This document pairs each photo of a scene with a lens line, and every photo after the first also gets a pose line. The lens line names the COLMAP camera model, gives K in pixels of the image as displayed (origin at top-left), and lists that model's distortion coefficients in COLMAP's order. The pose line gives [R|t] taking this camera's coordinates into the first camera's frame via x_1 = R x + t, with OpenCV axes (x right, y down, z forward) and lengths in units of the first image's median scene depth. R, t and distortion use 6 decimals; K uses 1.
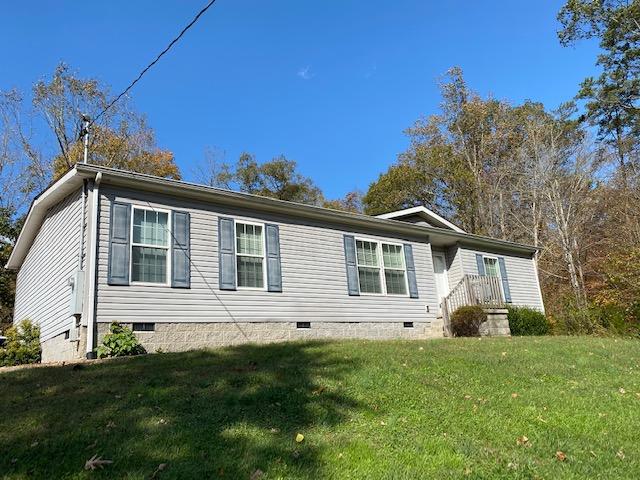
lens RADIAL K [[487.0, 0, 320.0], [0, 487.0, 240.0], [0, 0, 1]] dist [0.049187, -0.068185]
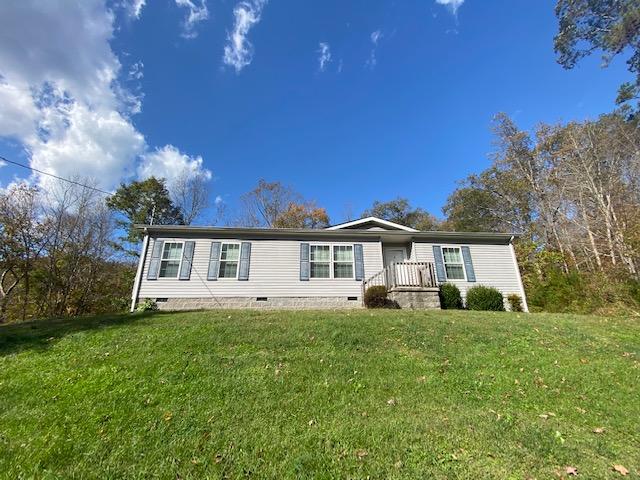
lens RADIAL K [[221.5, 0, 320.2], [0, 221.5, 257.1], [0, 0, 1]] dist [0.001542, -0.006365]
pose [[0.833489, -0.094852, -0.544334, 0.477715], [0.091987, 0.995227, -0.032570, 0.062587], [0.544826, -0.022925, 0.838236, 0.408179]]
